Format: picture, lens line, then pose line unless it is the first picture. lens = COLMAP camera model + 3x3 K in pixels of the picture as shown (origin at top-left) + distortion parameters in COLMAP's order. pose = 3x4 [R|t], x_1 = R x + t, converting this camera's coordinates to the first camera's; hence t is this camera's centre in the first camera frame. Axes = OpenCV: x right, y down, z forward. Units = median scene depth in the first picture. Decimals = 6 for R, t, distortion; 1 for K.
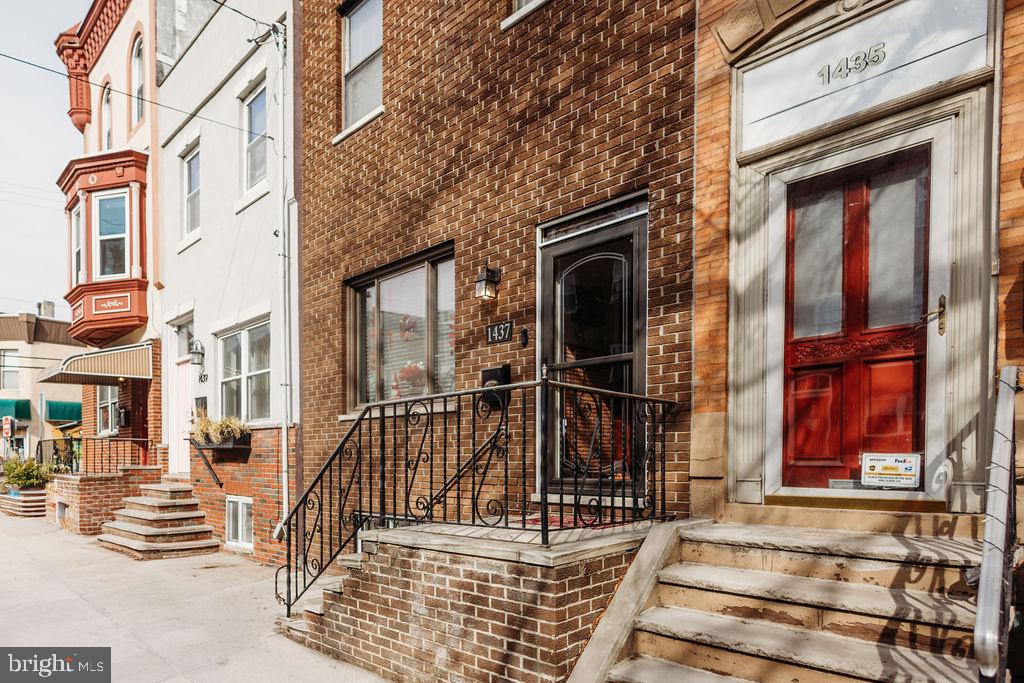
lens RADIAL K [[650.7, 0, 512.0], [0, 650.7, 341.5], [0, 0, 1]] dist [0.018139, -0.001061]
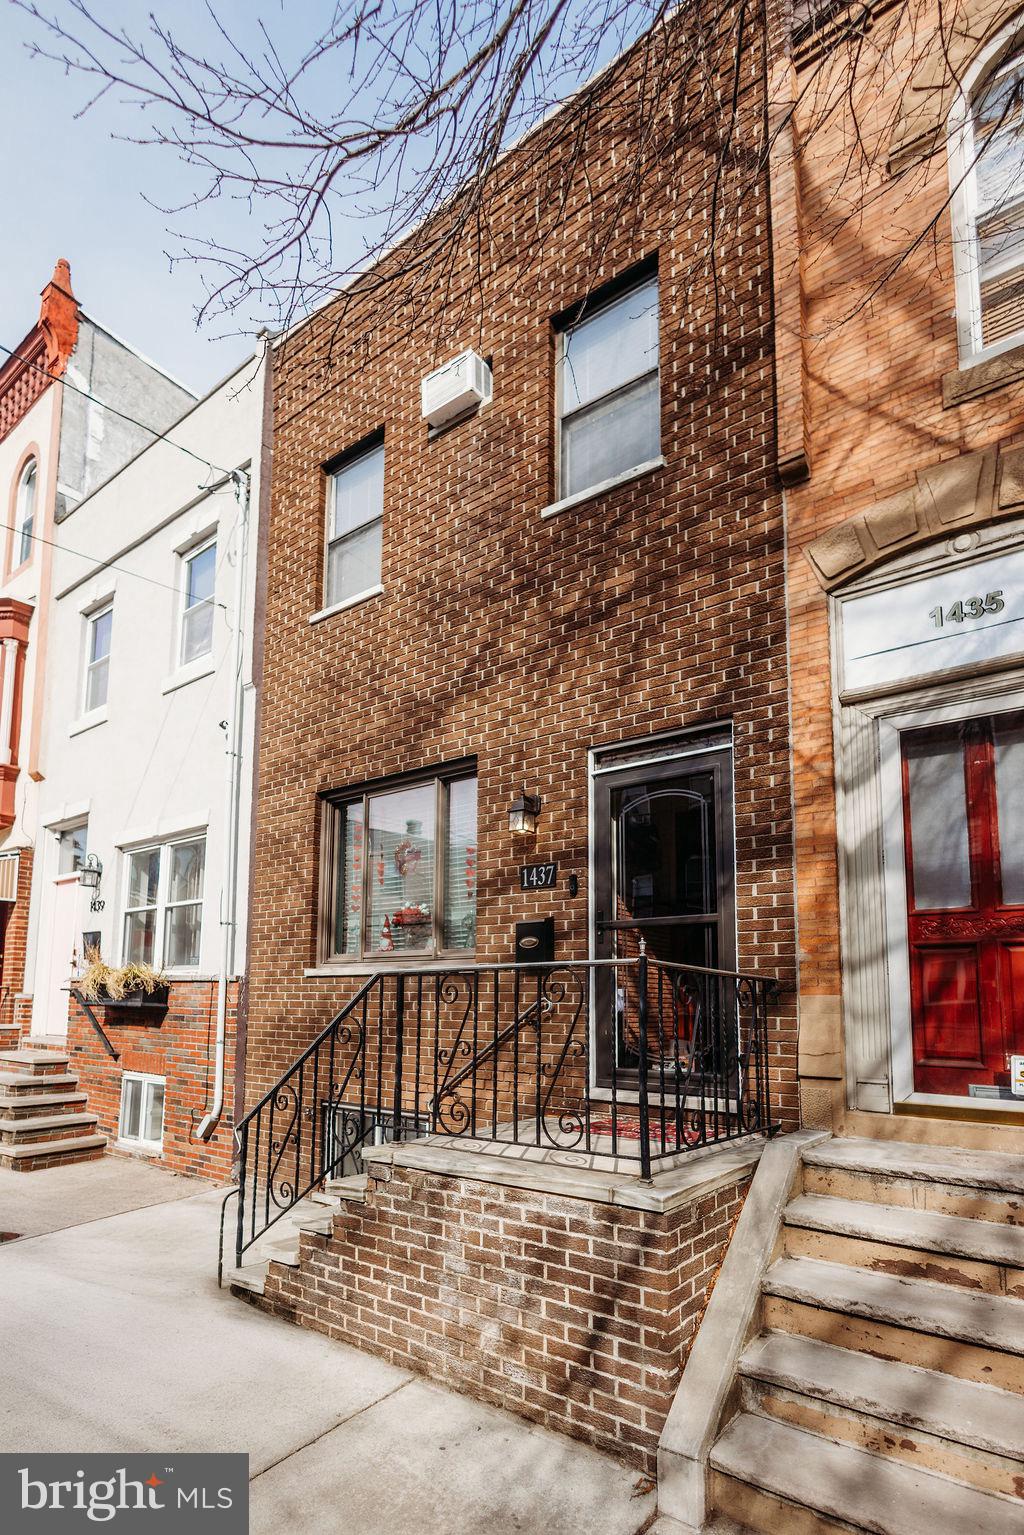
lens RADIAL K [[730.5, 0, 511.6], [0, 730.5, 746.7], [0, 0, 1]] dist [0.014586, -0.000464]
pose [[0.984123, 0.055793, 0.168491, -0.234270], [-0.038134, 0.993605, -0.106280, -0.082495], [-0.173343, 0.098168, 0.979957, 0.101558]]
